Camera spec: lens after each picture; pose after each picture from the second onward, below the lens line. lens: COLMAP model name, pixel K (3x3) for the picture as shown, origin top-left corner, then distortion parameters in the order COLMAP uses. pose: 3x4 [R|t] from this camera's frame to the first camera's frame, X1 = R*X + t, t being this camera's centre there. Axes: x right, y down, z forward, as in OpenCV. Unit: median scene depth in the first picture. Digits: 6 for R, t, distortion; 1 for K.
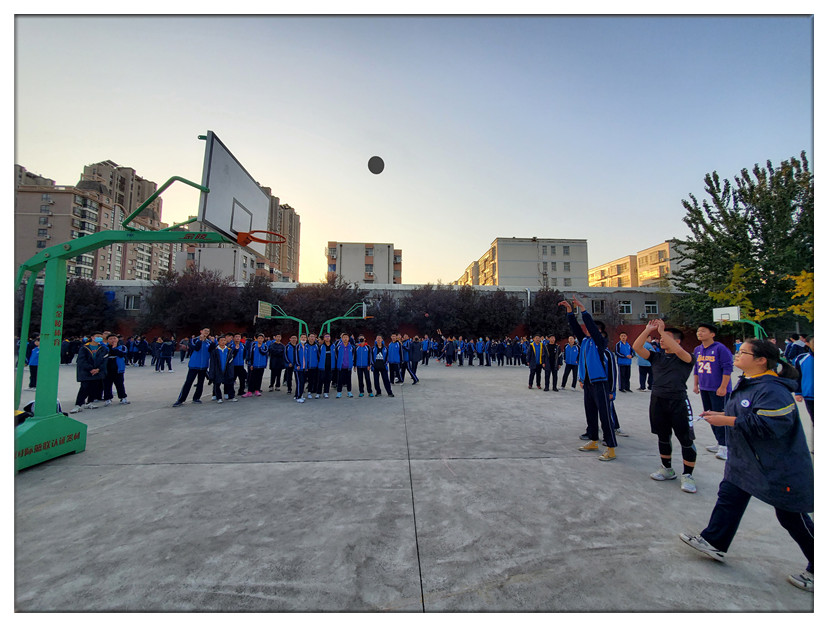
lens RADIAL K [[322.0, 0, 414.0], [0, 322.0, 313.5], [0, 0, 1]] dist [-0.003682, -0.000314]
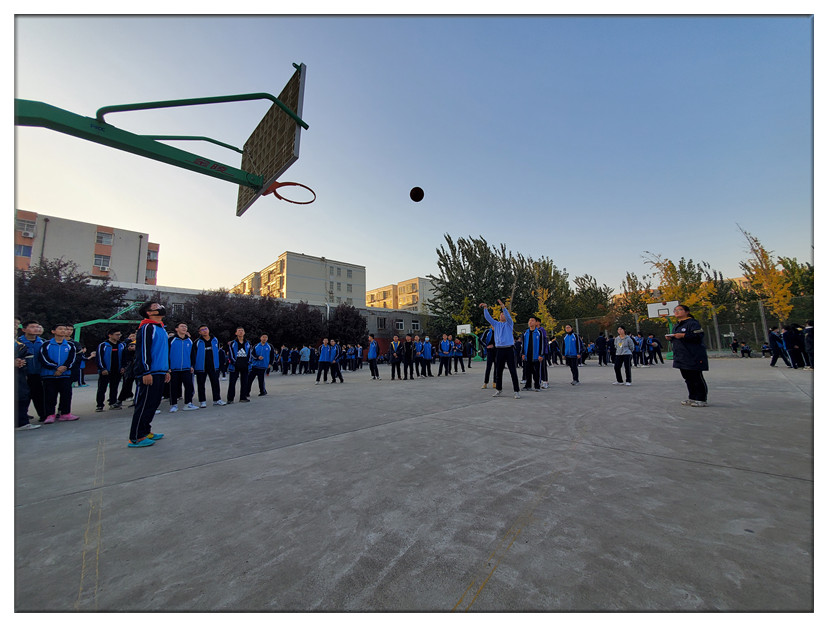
lens RADIAL K [[322.0, 0, 414.0], [0, 322.0, 313.5], [0, 0, 1]] dist [-0.003682, -0.000314]
pose [[0.755423, 0.057432, 0.652716, -0.137392], [-0.016000, 0.997471, -0.069249, 0.027791], [-0.655042, 0.041869, 0.754431, 0.020635]]
